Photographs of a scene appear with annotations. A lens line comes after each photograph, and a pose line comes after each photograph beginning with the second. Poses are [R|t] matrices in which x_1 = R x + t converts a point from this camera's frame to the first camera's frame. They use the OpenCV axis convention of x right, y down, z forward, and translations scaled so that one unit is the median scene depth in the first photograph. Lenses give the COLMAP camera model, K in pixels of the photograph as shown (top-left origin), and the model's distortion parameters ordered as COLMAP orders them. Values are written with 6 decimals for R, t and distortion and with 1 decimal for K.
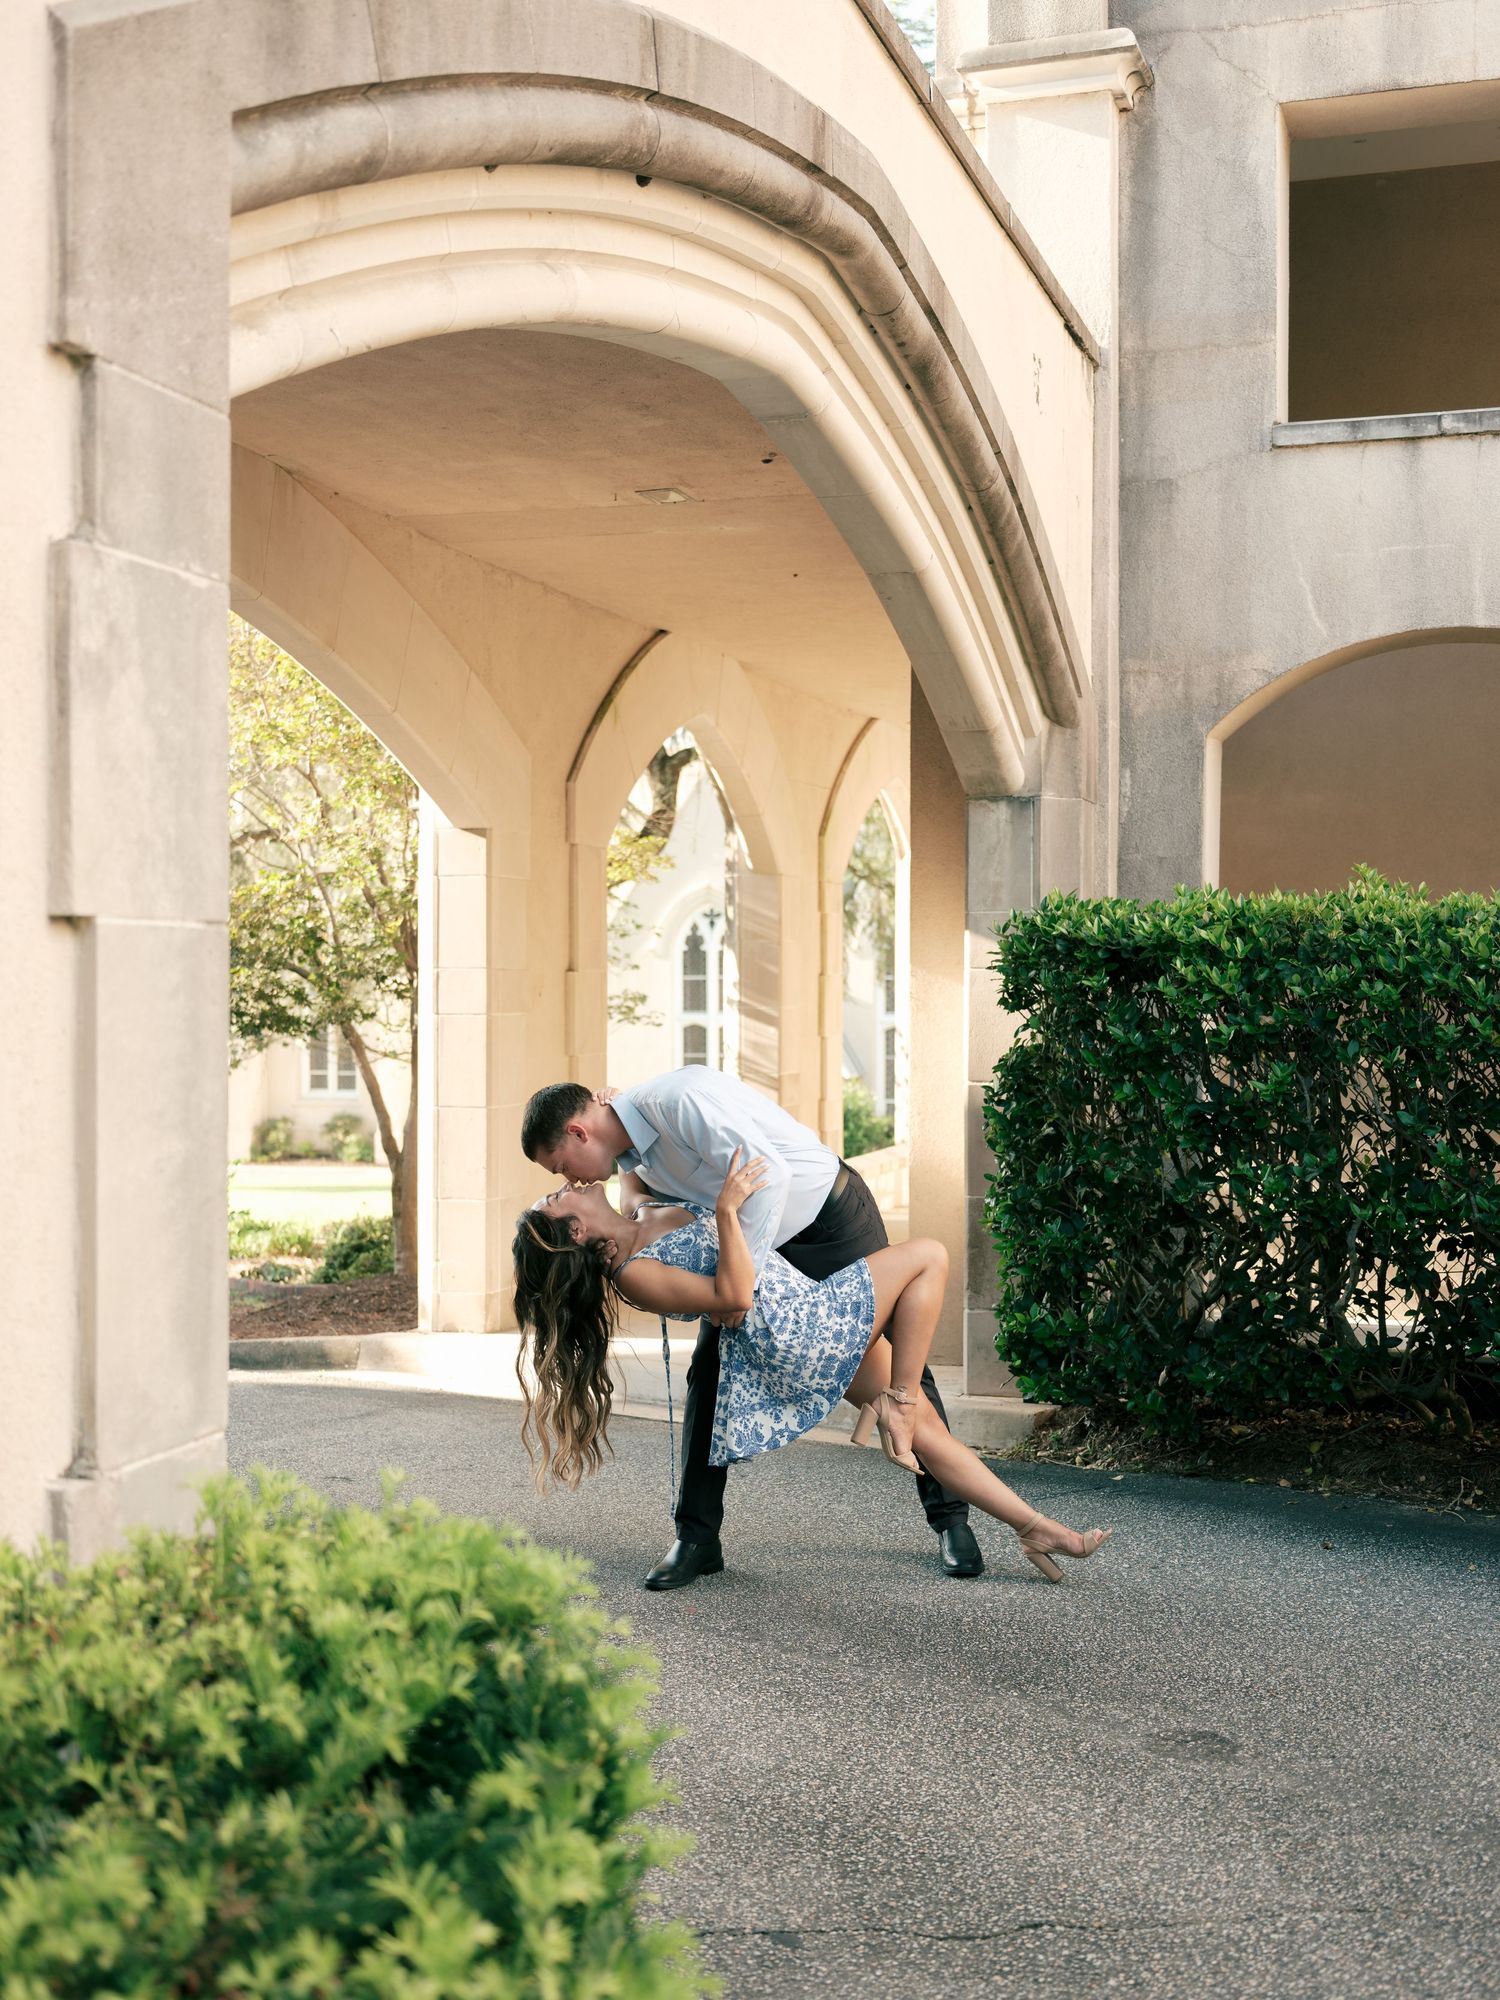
lens RADIAL K [[2269.4, 0, 743.2], [0, 2269.4, 1011.1], [0, 0, 1]] dist [-0.020224, 0.000000]
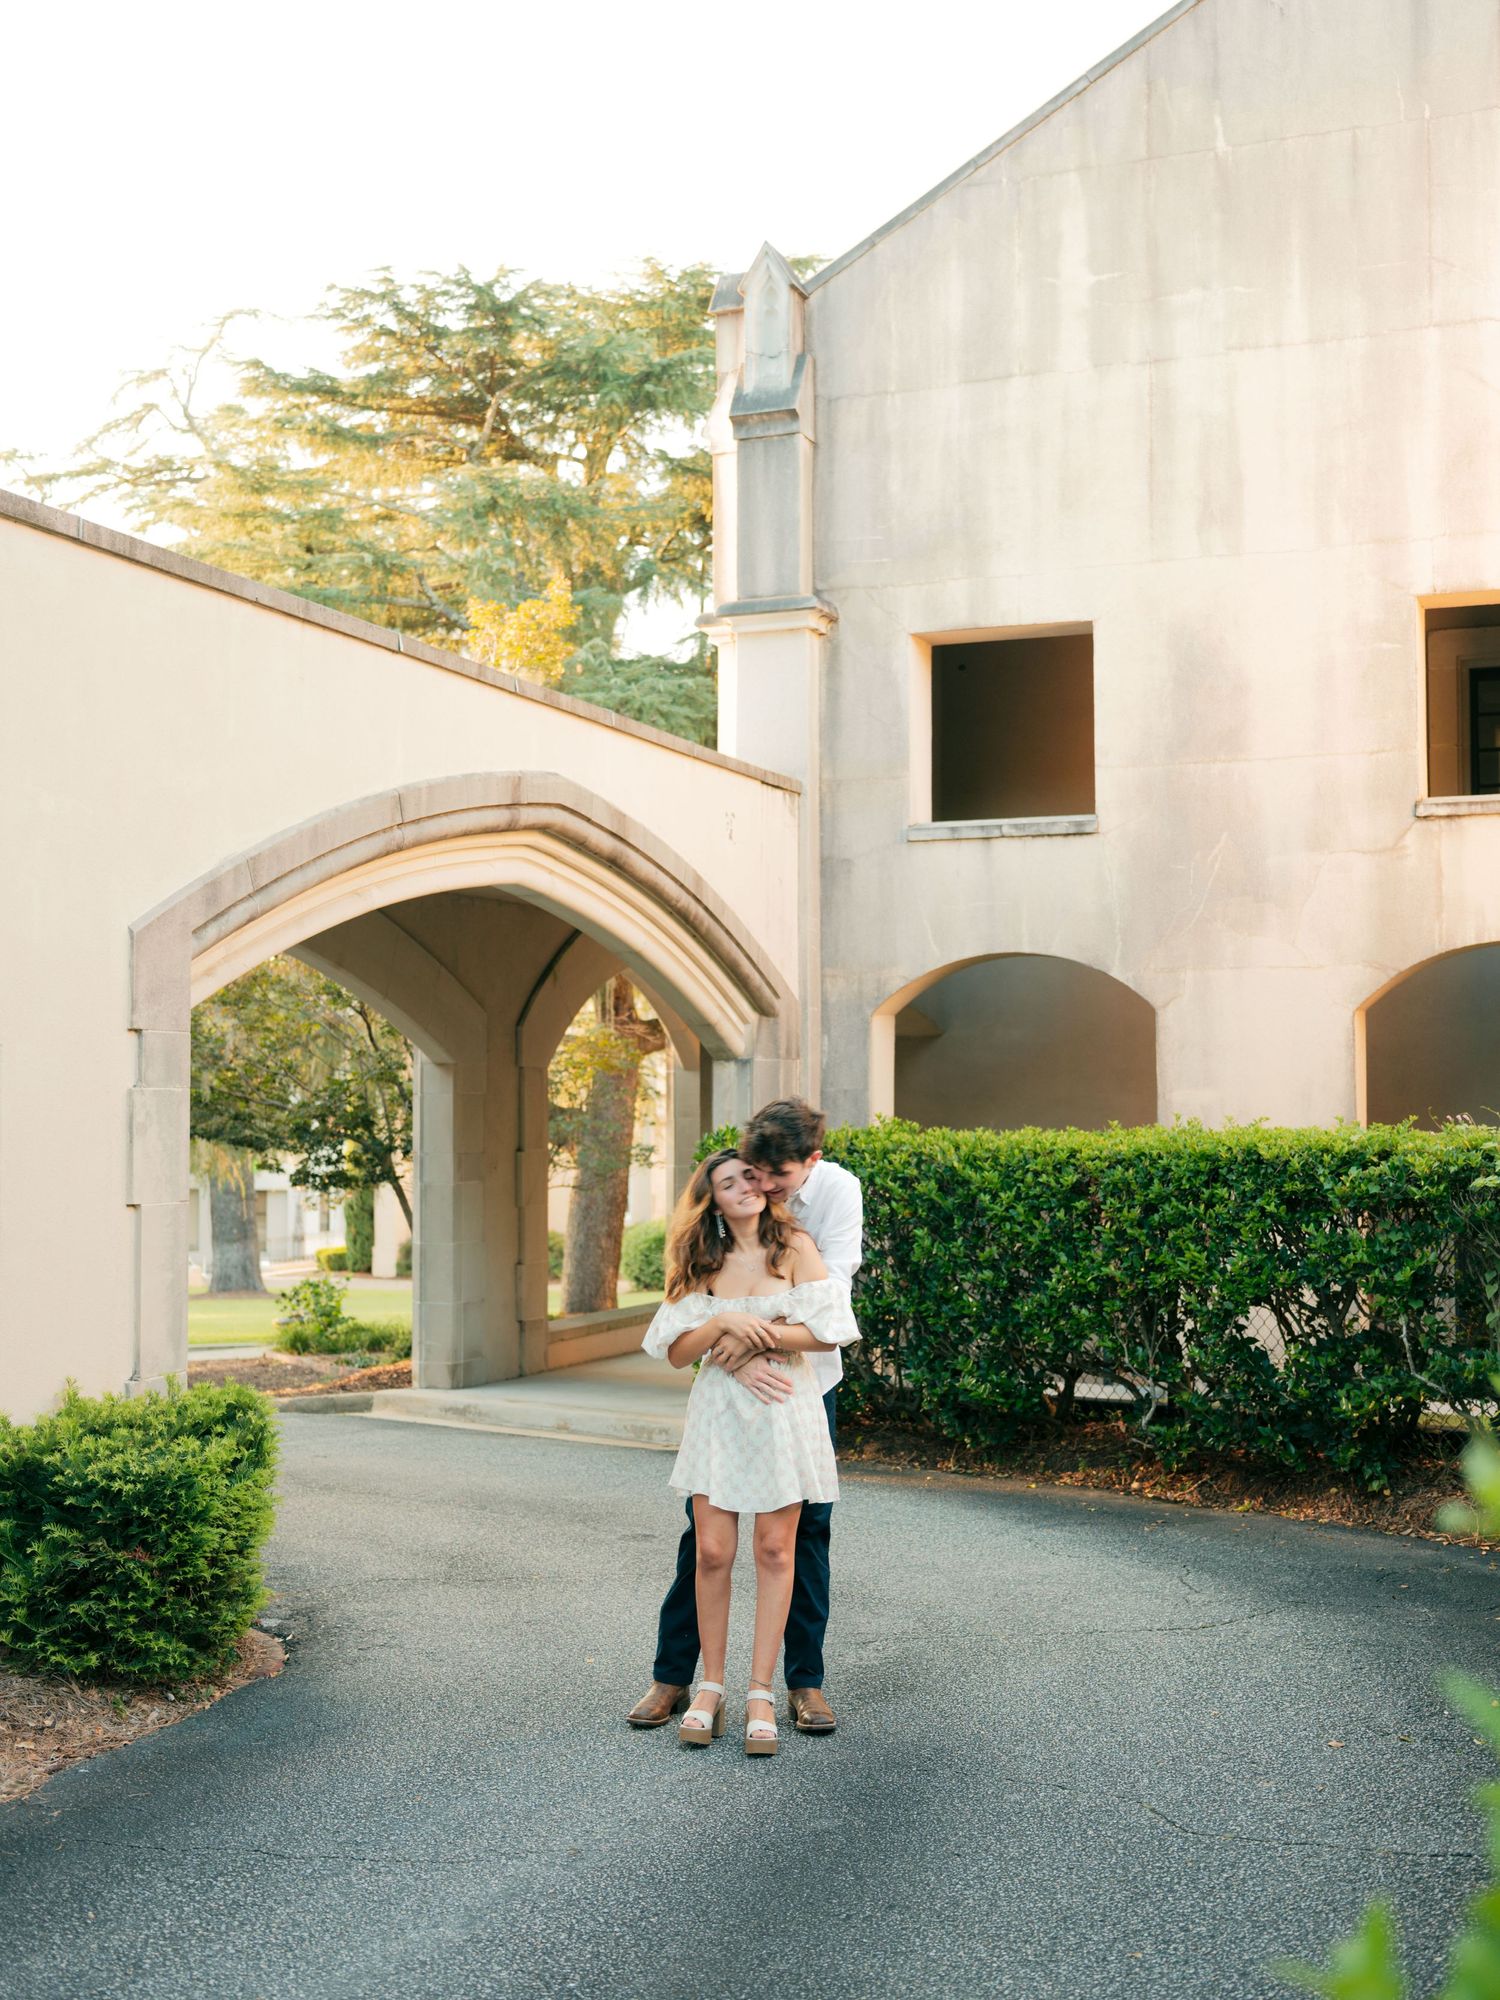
lens RADIAL K [[2269.4, 0, 758.2], [0, 2269.4, 992.6], [0, 0, 1]] dist [-0.020224, 0.000000]
pose [[0.997332, -0.007400, -0.072619, 0.248290], [0.003289, 0.998393, -0.056576, -0.047141], [0.072921, 0.056187, 0.995754, -0.649805]]
